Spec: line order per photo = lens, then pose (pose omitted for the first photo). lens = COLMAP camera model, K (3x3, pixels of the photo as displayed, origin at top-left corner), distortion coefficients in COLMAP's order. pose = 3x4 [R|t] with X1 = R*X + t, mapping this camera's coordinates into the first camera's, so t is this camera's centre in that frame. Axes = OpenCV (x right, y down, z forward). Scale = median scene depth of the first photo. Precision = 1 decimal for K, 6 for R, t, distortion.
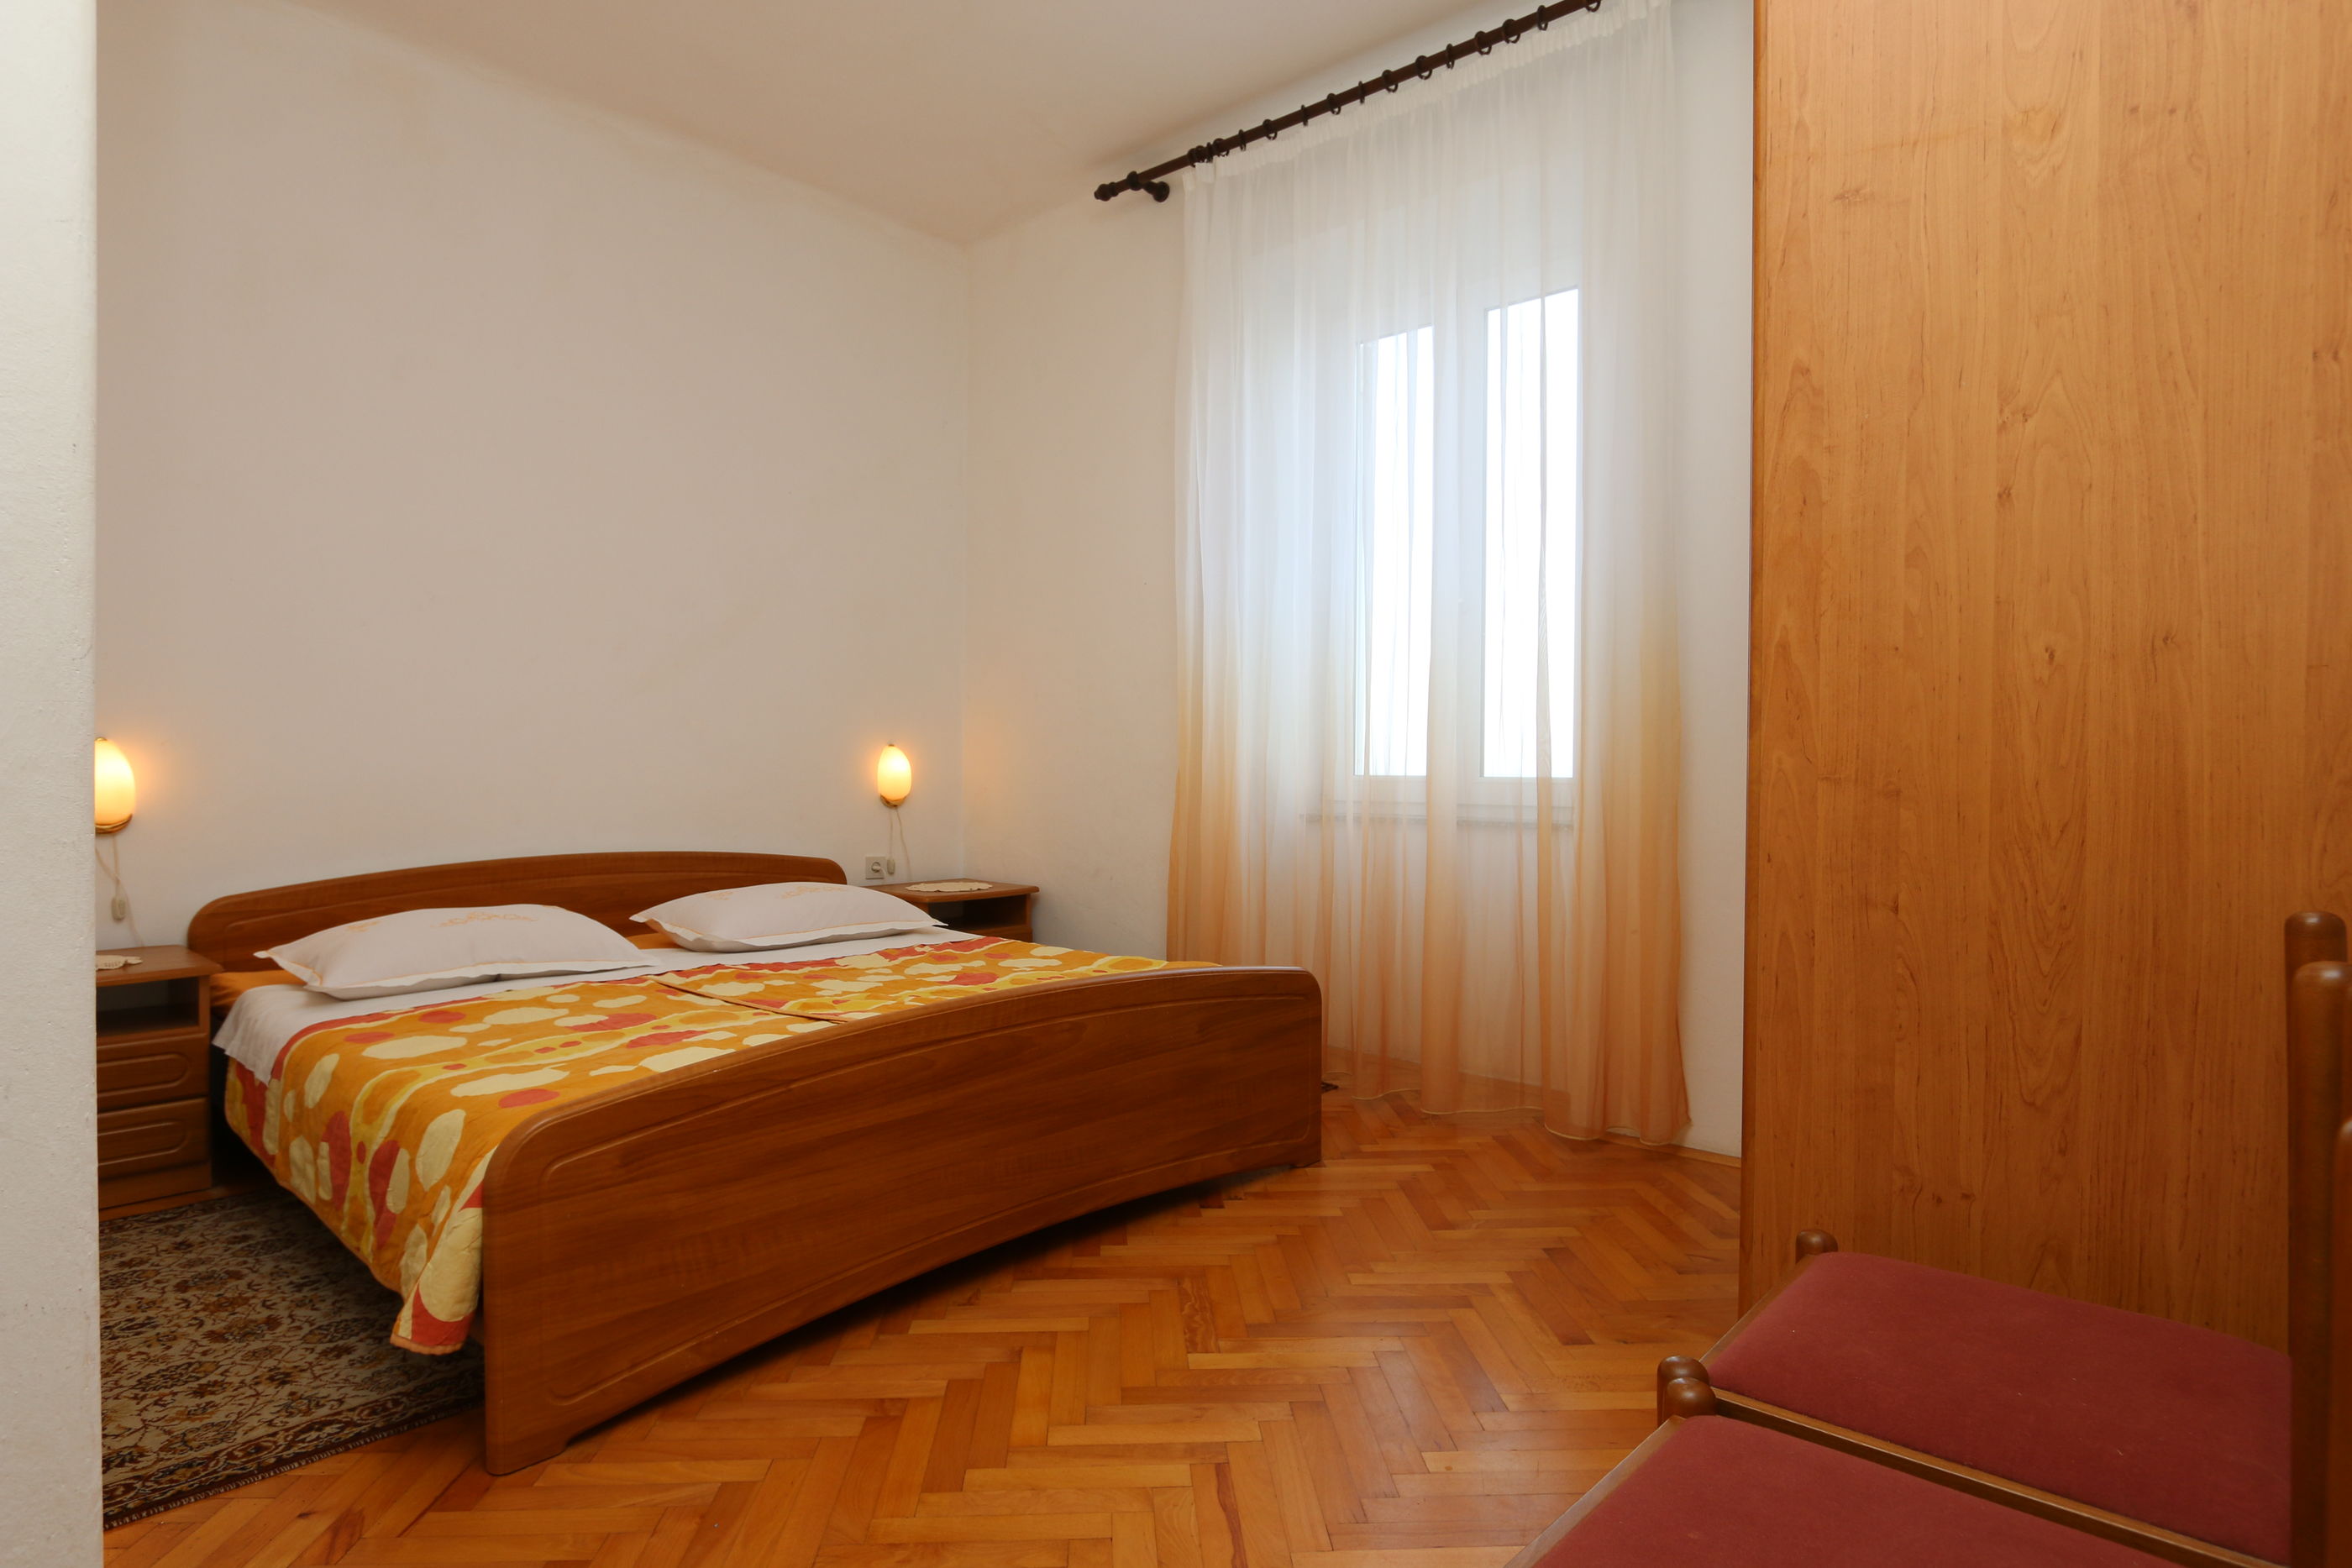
lens RADIAL K [[1259.8, 0, 1180.6], [0, 1259.8, 792.0], [0, 0, 1]] dist [-0.038988, -0.000860]
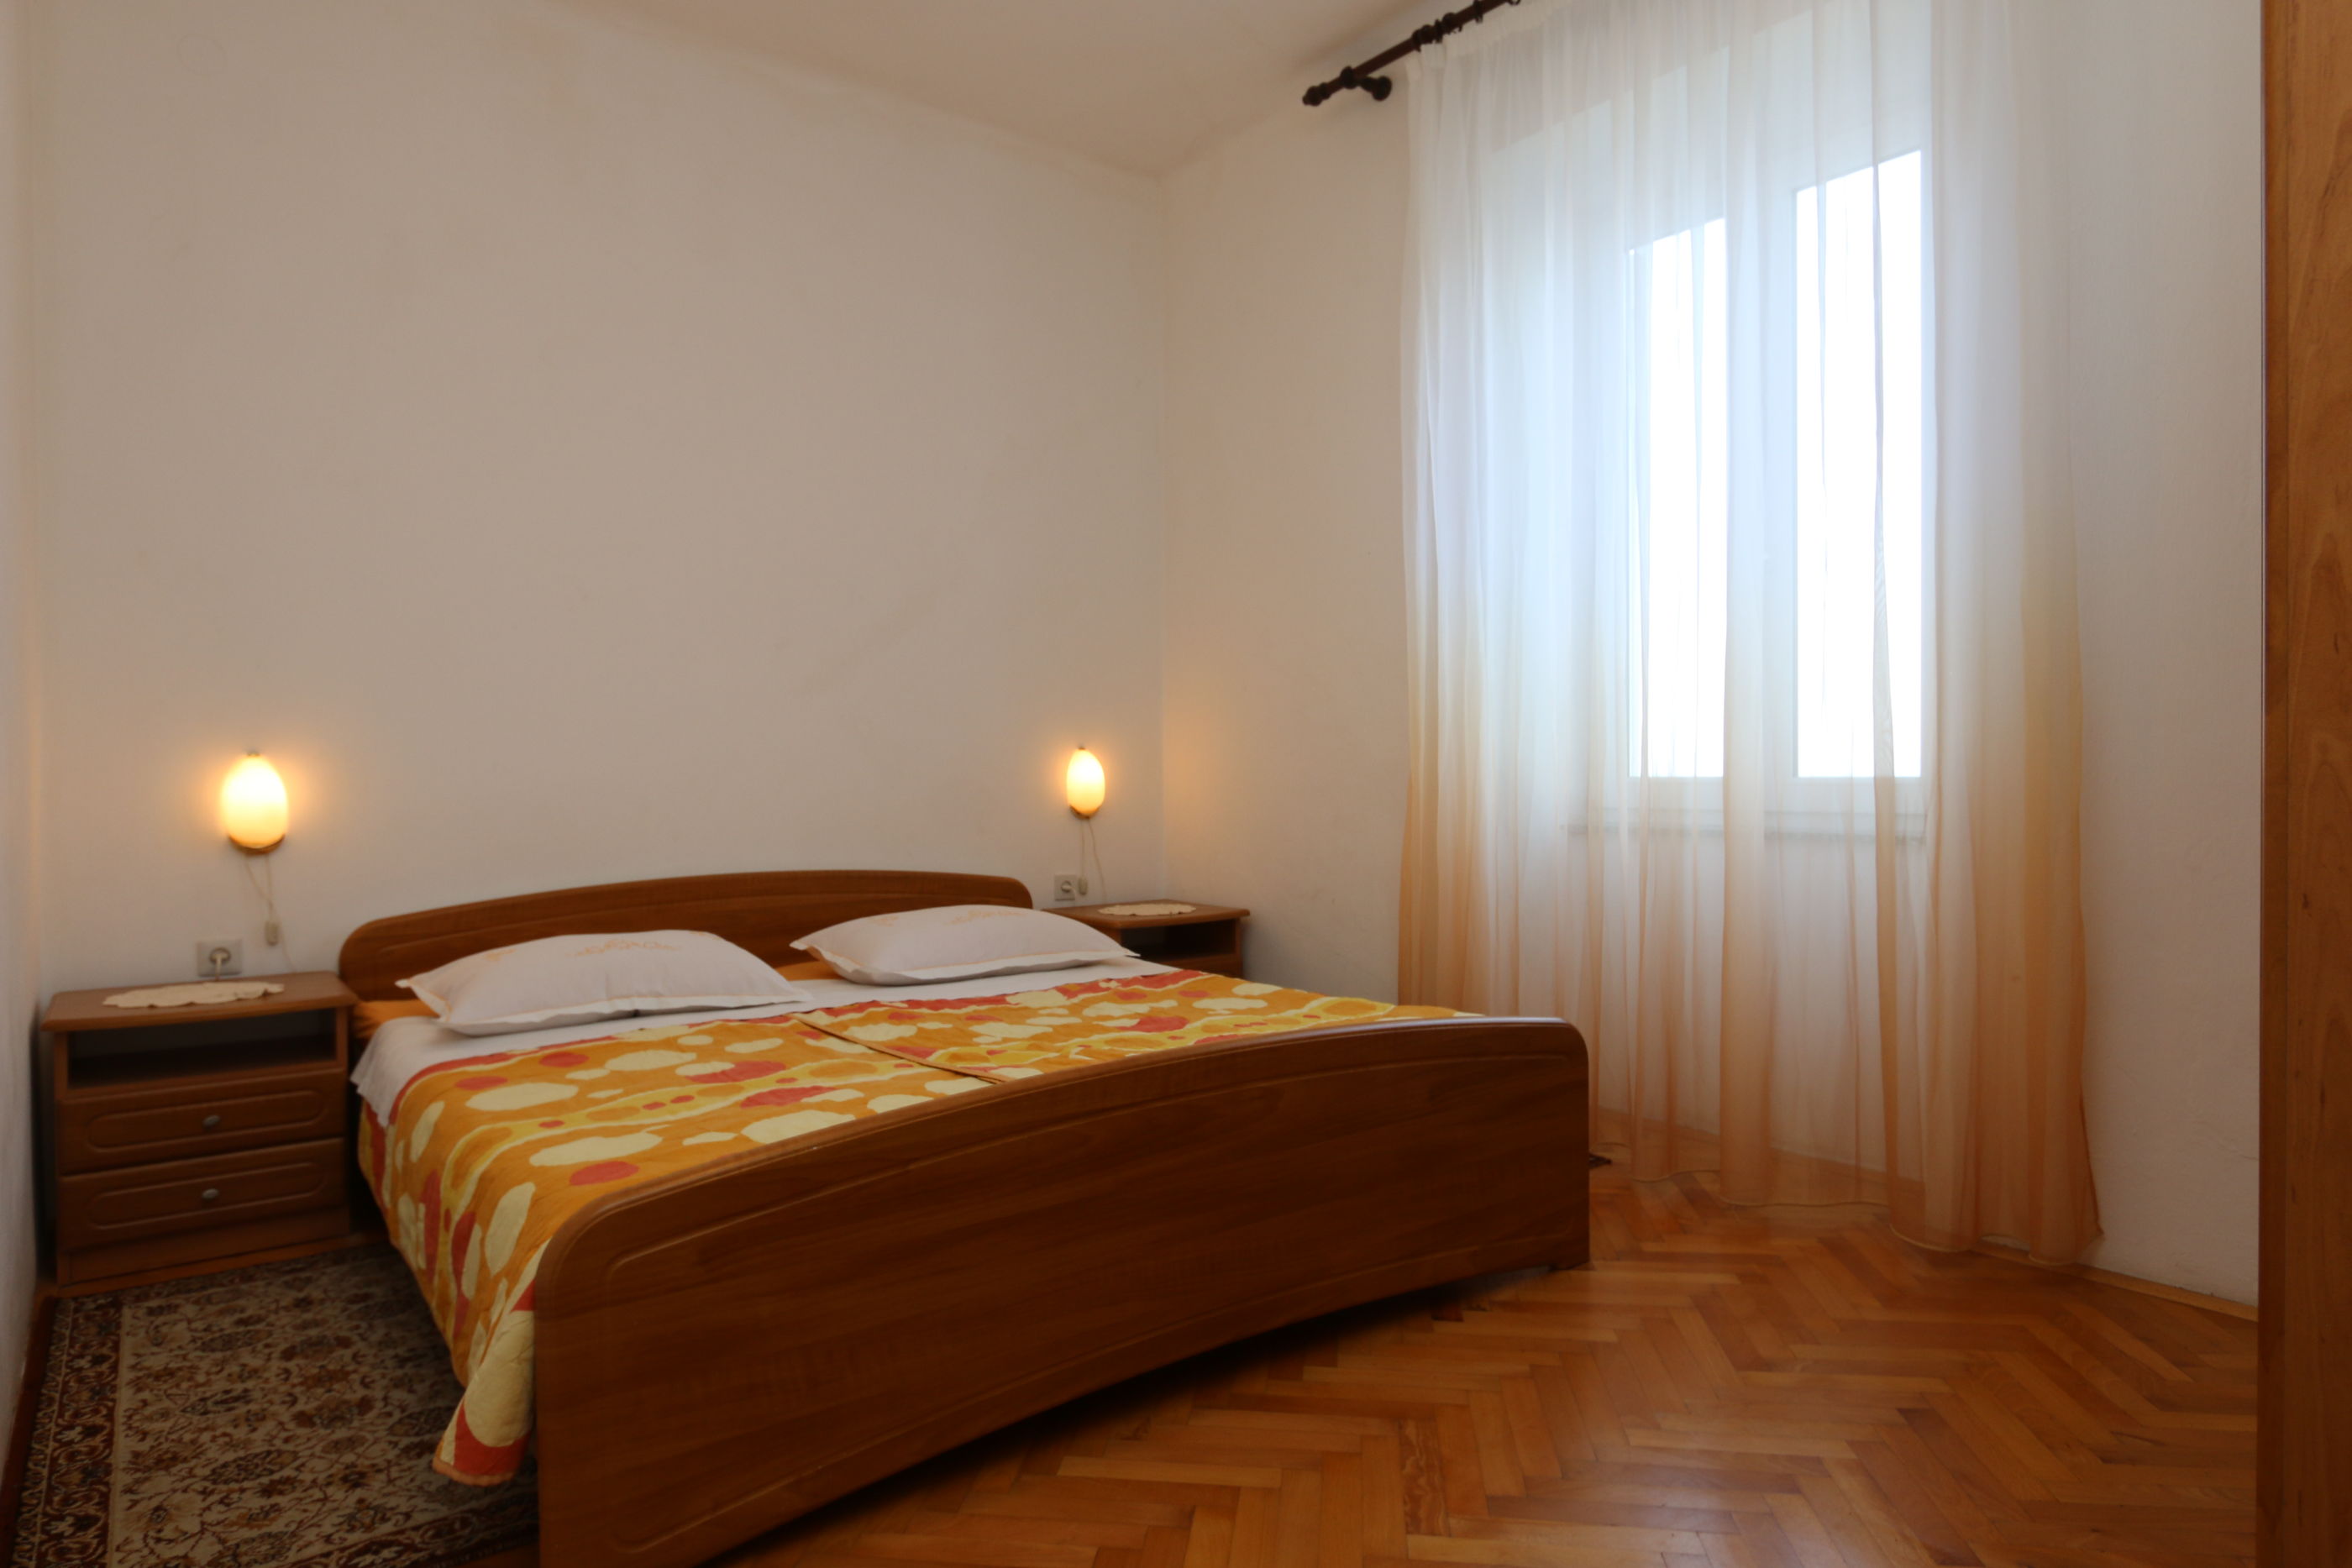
lens RADIAL K [[1339.6, 0, 1167.1], [0, 1339.6, 791.7], [0, 0, 1]] dist [-0.018287, 0.000607]
pose [[0.980556, -0.009937, -0.195986, 0.020025], [0.009016, 0.999944, -0.005591, -0.002565], [0.196030, 0.003715, 0.980591, 0.130433]]
